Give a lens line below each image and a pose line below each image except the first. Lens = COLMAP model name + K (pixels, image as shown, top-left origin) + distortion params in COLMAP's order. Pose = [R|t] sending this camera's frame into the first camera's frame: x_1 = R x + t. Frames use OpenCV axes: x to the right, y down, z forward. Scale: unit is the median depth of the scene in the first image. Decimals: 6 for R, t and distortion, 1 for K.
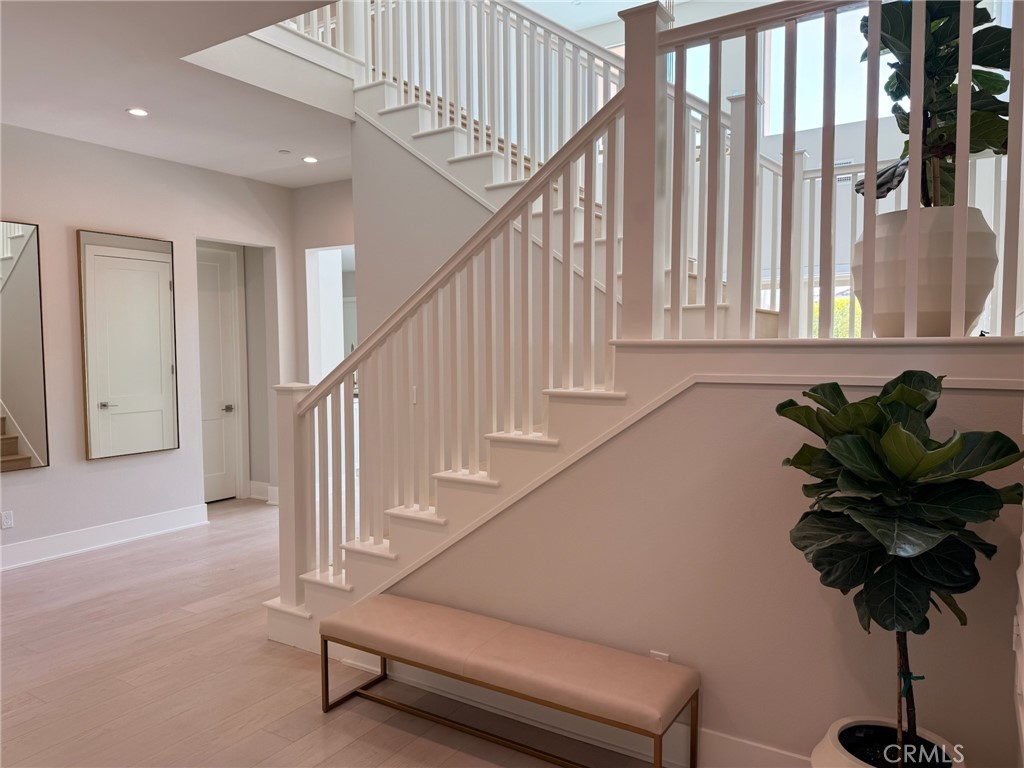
lens RADIAL K [[743.9, 0, 512.0], [0, 743.9, 384.0], [0, 0, 1]] dist [0.007232, 0.007888]
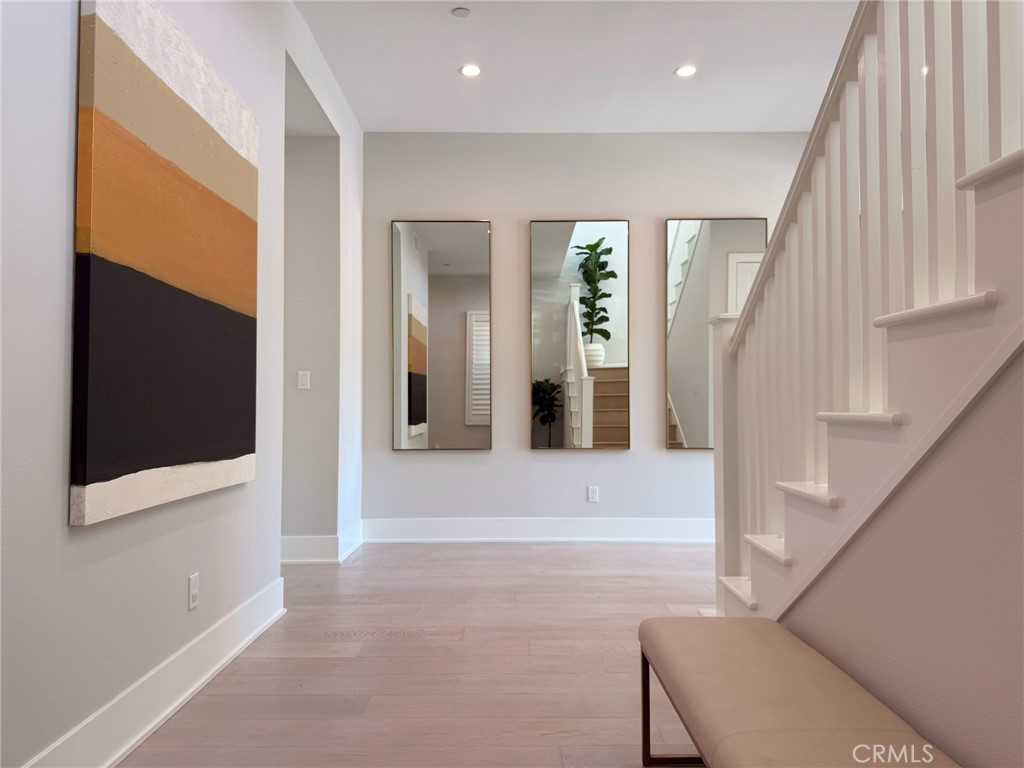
lens RADIAL K [[732.7, 0, 514.6], [0, 732.7, 366.8], [0, 0, 1]] dist [0.175375, -0.267605]
pose [[0.556191, -0.037985, -0.830186, 0.221440], [-0.050608, 0.995553, -0.079457, 0.130632], [0.829512, 0.086208, 0.551795, 0.444700]]
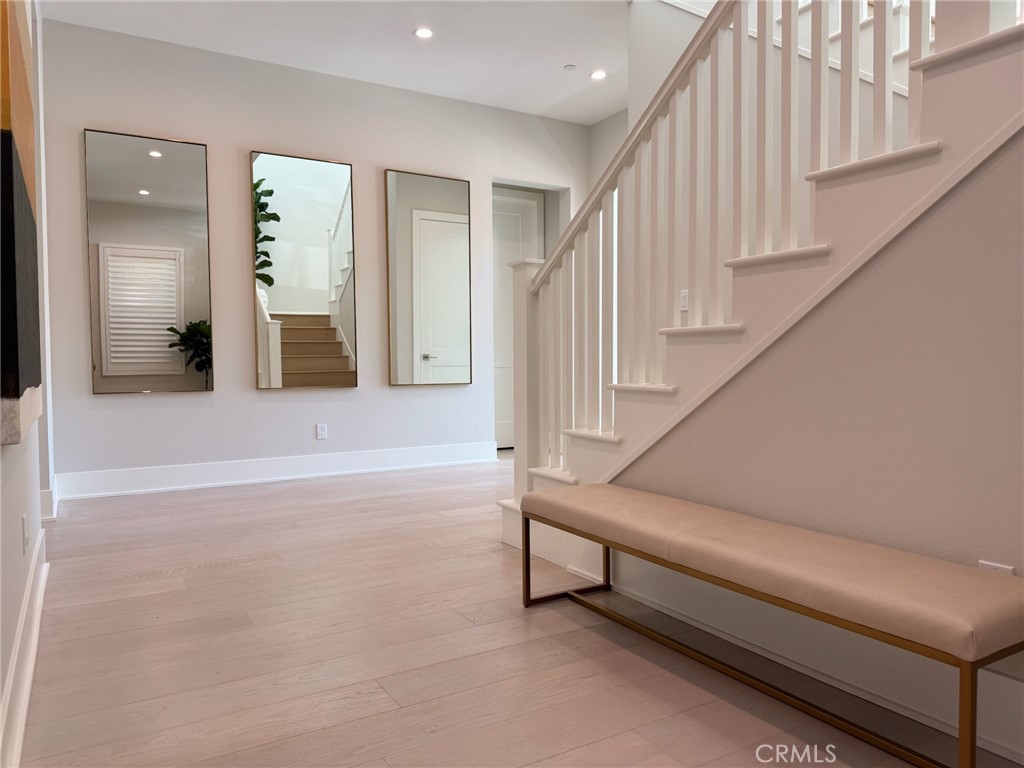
lens RADIAL K [[733.1, 0, 513.2], [0, 733.1, 366.1], [0, 0, 1]] dist [0.083081, -0.003235]
pose [[0.897074, 0.004473, -0.441857, 0.090718], [-0.024873, 0.998874, -0.040387, 0.178640], [0.441180, 0.047221, 0.896176, 0.206483]]
